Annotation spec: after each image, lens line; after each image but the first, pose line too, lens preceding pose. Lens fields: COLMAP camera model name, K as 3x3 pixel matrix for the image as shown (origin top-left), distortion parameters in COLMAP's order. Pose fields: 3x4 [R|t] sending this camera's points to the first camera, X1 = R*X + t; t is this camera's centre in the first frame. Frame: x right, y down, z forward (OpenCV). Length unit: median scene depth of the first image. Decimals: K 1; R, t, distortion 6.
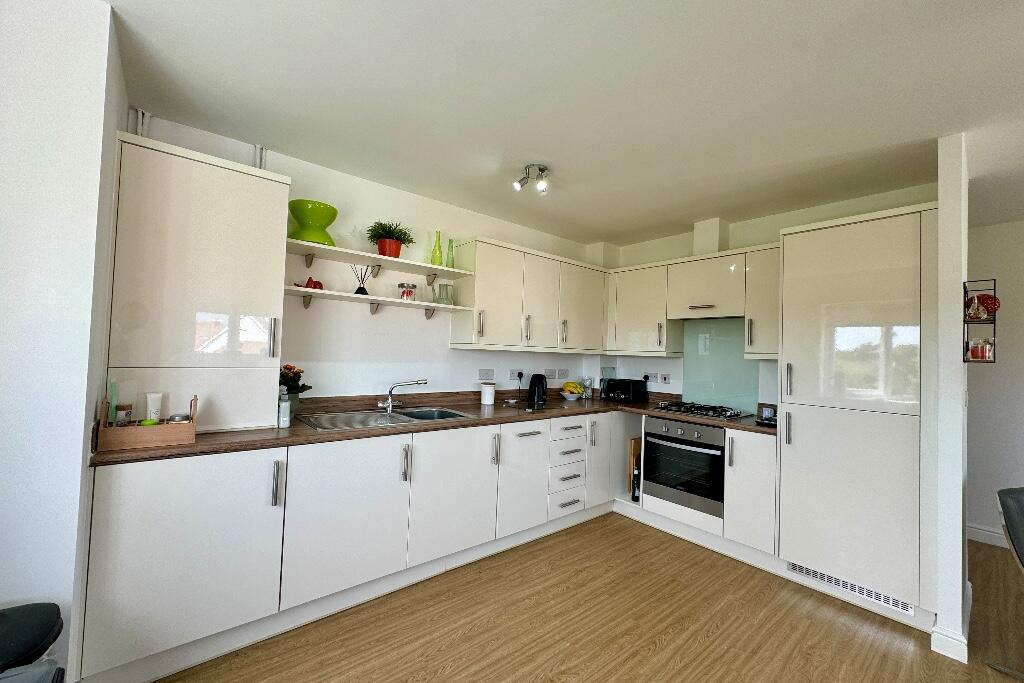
lens RADIAL K [[407.3, 0, 513.6], [0, 407.3, 344.8], [0, 0, 1]] dist [0.004346, -0.000267]
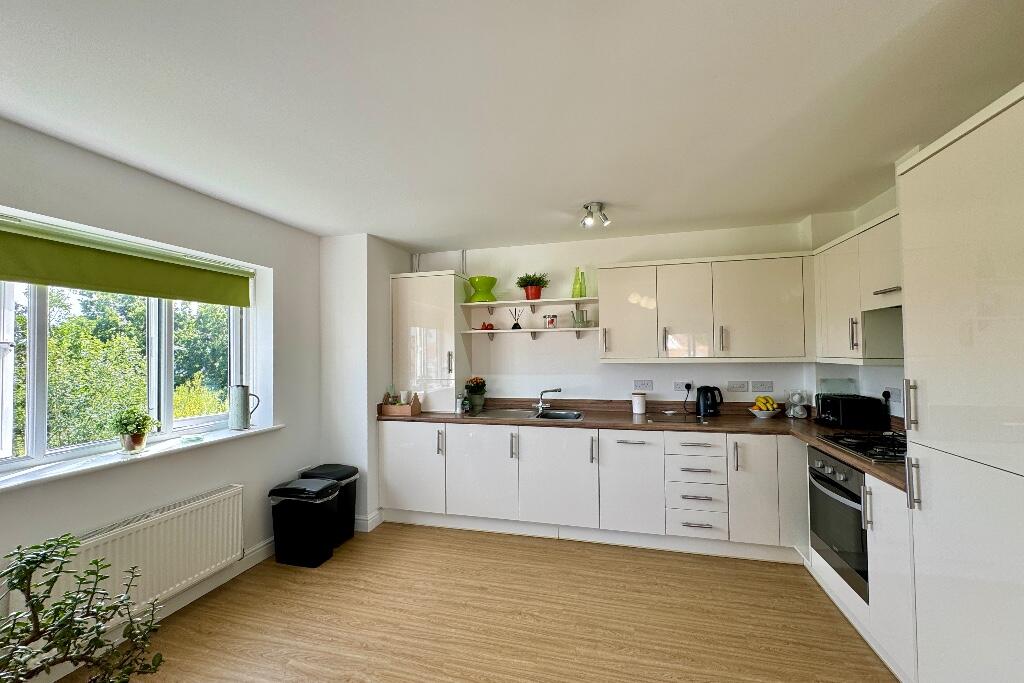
lens RADIAL K [[407.3, 0, 502.0], [0, 407.3, 342.1], [0, 0, 1]] dist [0.004346, -0.000267]
pose [[0.574061, -0.064397, -0.816276, 0.679901], [0.047460, 0.997843, -0.045343, -0.009728], [0.817436, -0.012711, 0.575880, 0.101070]]
